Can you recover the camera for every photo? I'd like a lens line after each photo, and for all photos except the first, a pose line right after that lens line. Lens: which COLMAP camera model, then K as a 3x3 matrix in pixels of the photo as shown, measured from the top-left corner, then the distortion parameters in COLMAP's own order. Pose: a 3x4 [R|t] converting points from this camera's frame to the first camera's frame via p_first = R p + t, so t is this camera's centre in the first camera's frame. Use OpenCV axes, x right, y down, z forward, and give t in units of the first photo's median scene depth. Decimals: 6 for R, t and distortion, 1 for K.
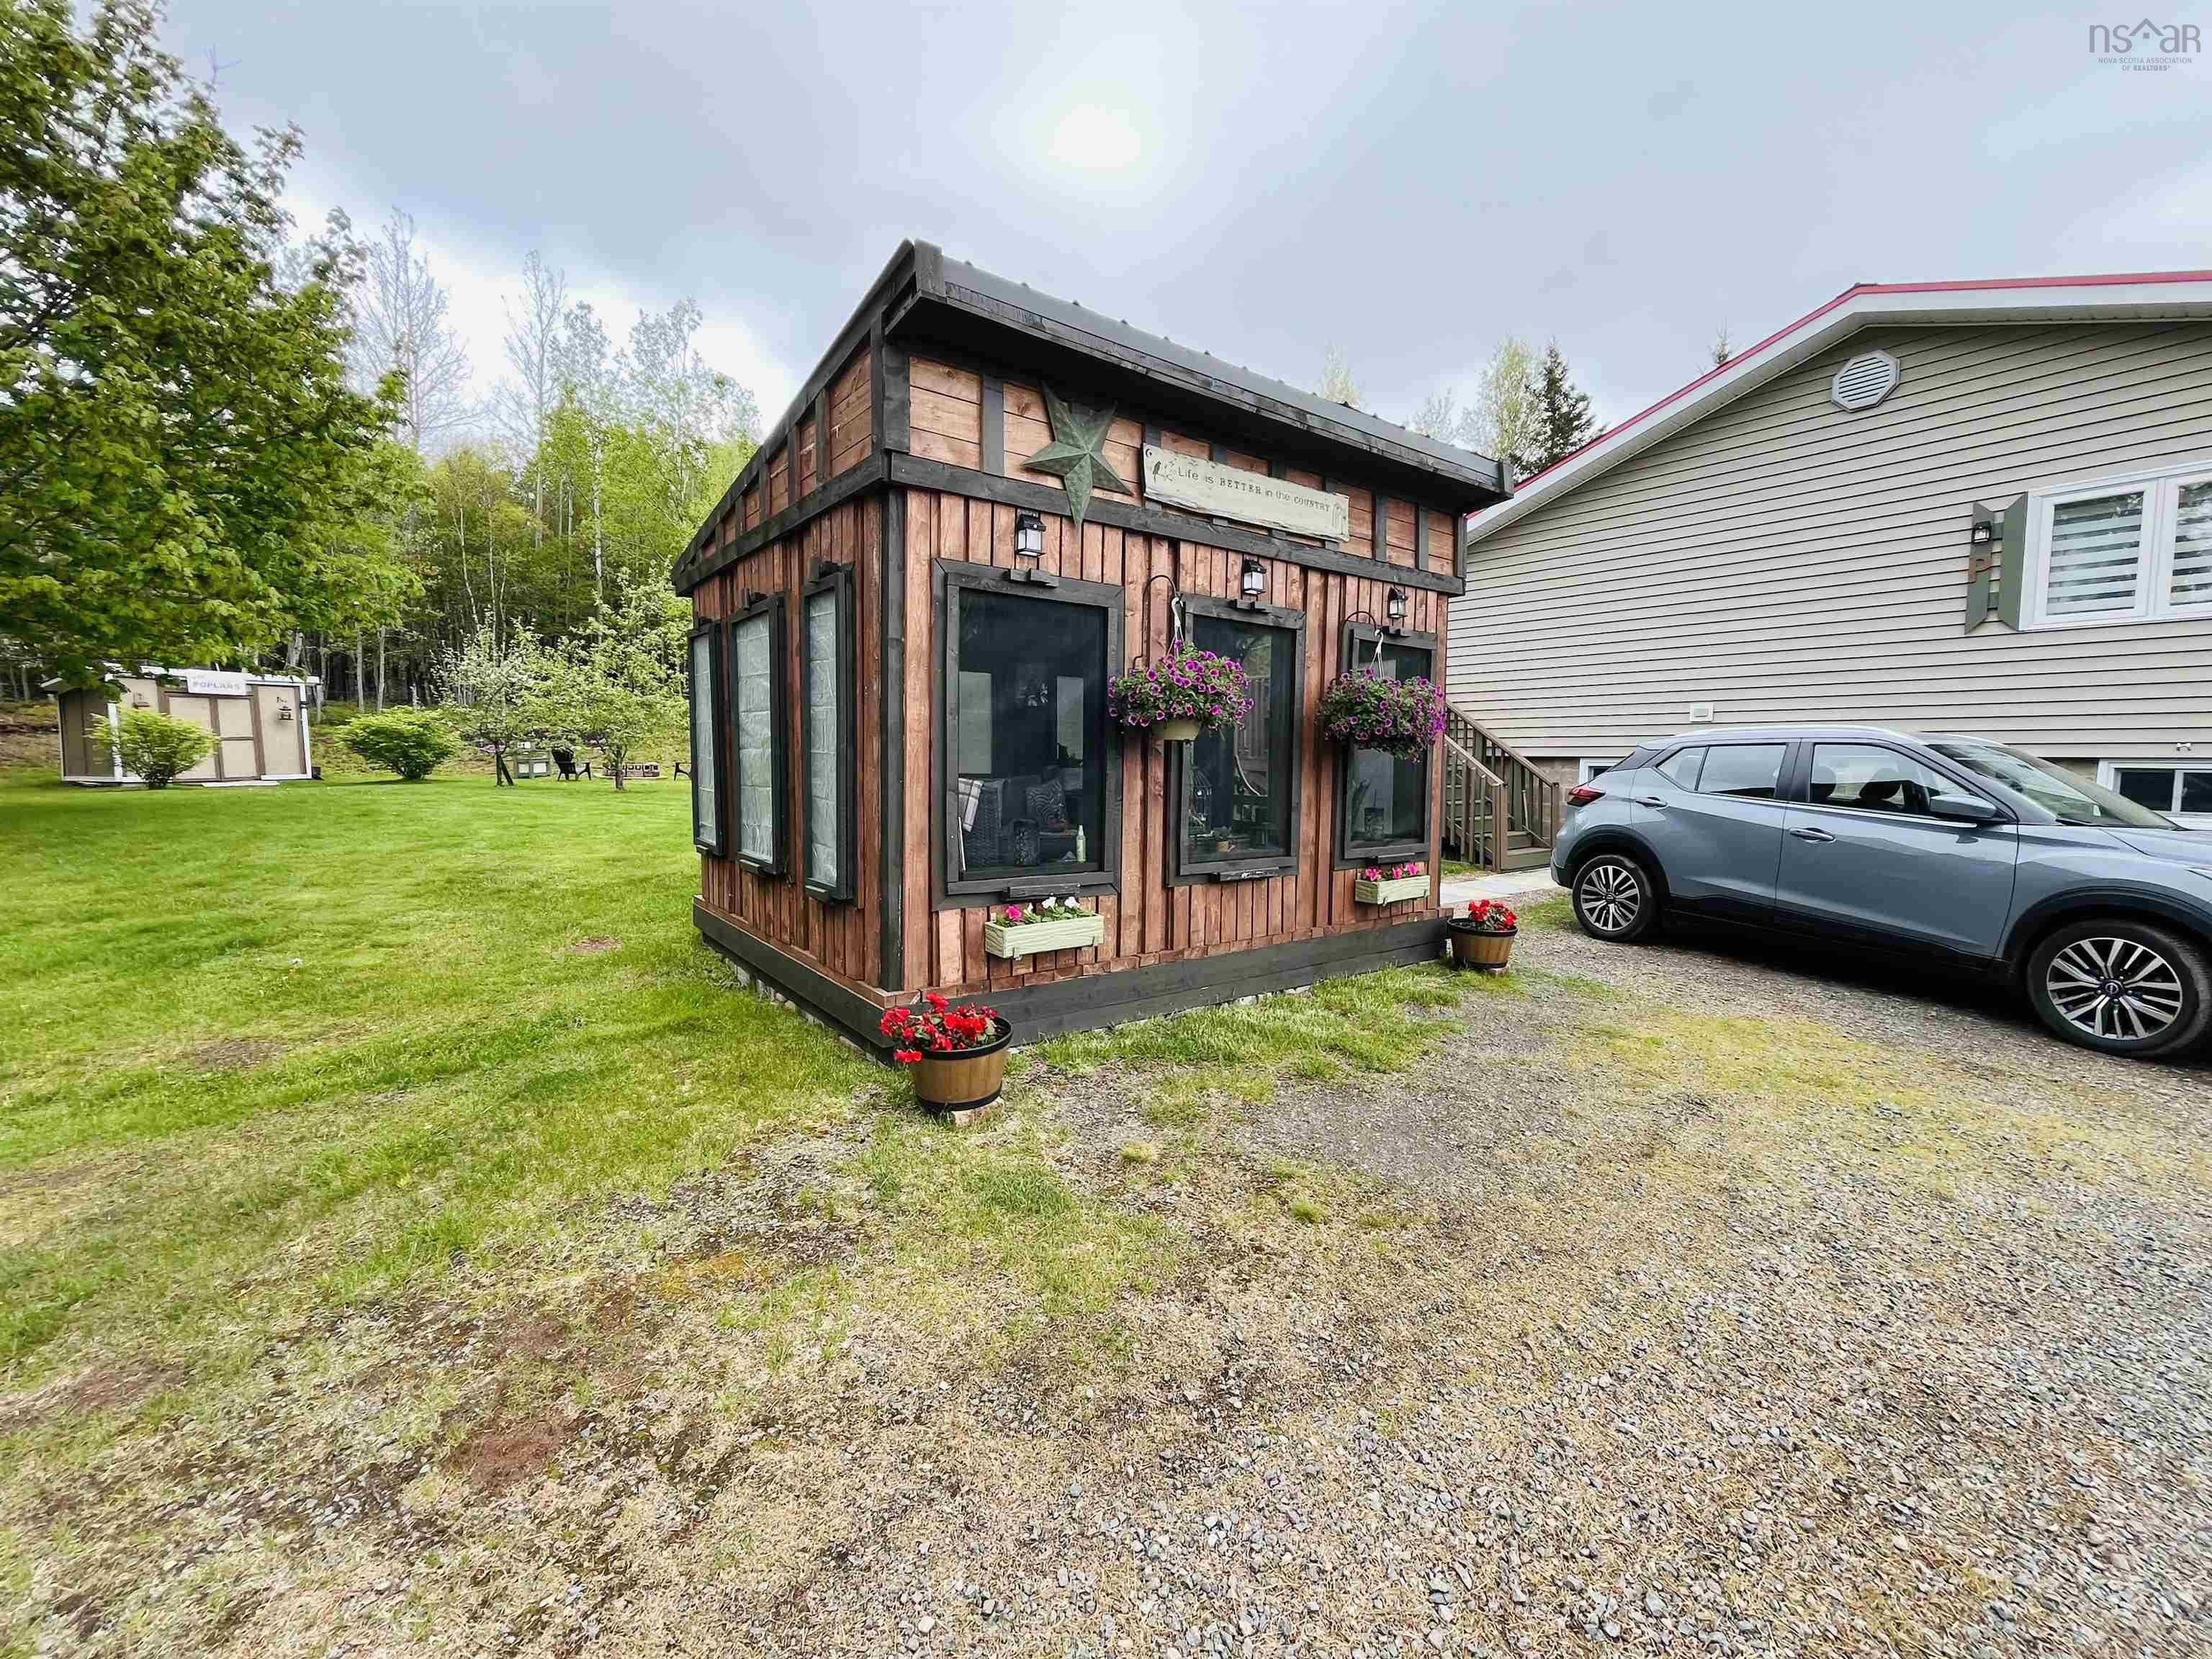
lens RADIAL K [[904.8, 0, 1100.1], [0, 904.8, 826.1], [0, 0, 1]] dist [-0.001753, -0.000652]
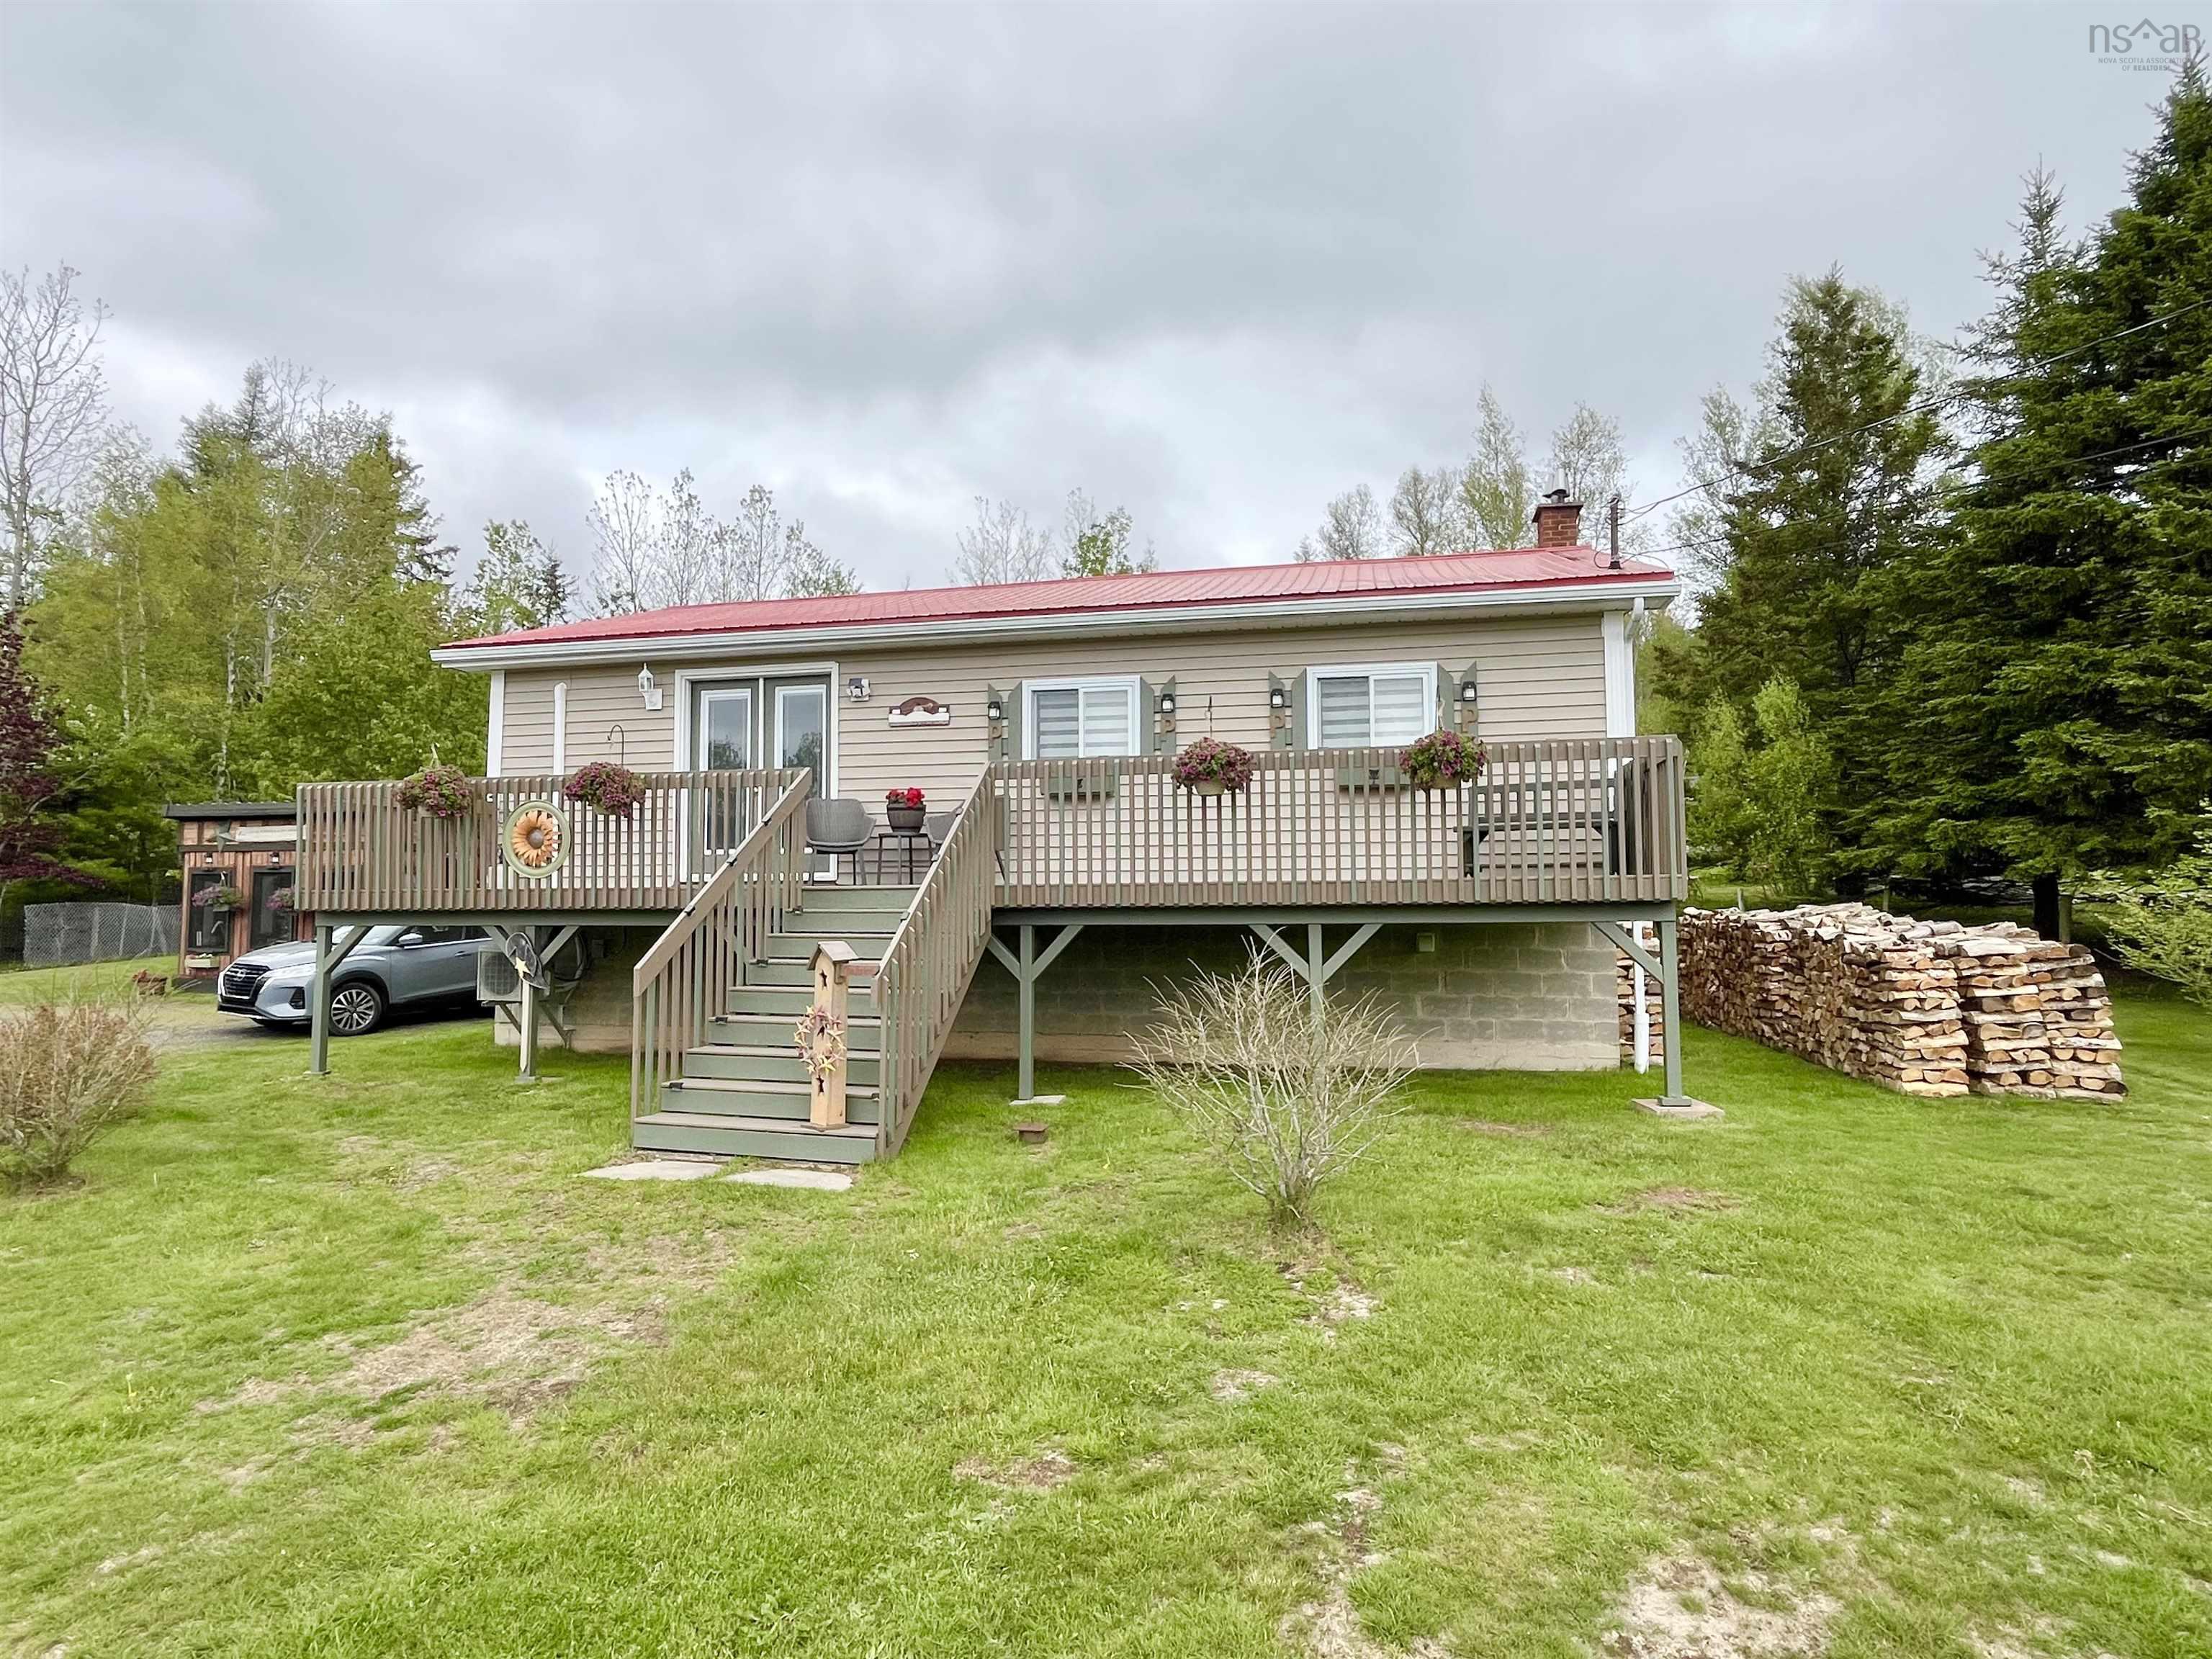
lens RADIAL K [[1250.4, 0, 1106.0], [0, 1250.4, 829.5], [0, 0, 1]] dist [0.000001, -0.000020]
pose [[0.634921, -0.057903, -0.770404, 5.818149], [-0.053233, 0.991539, -0.118394, -0.014612], [0.770741, 0.116182, 0.626467, 0.539561]]
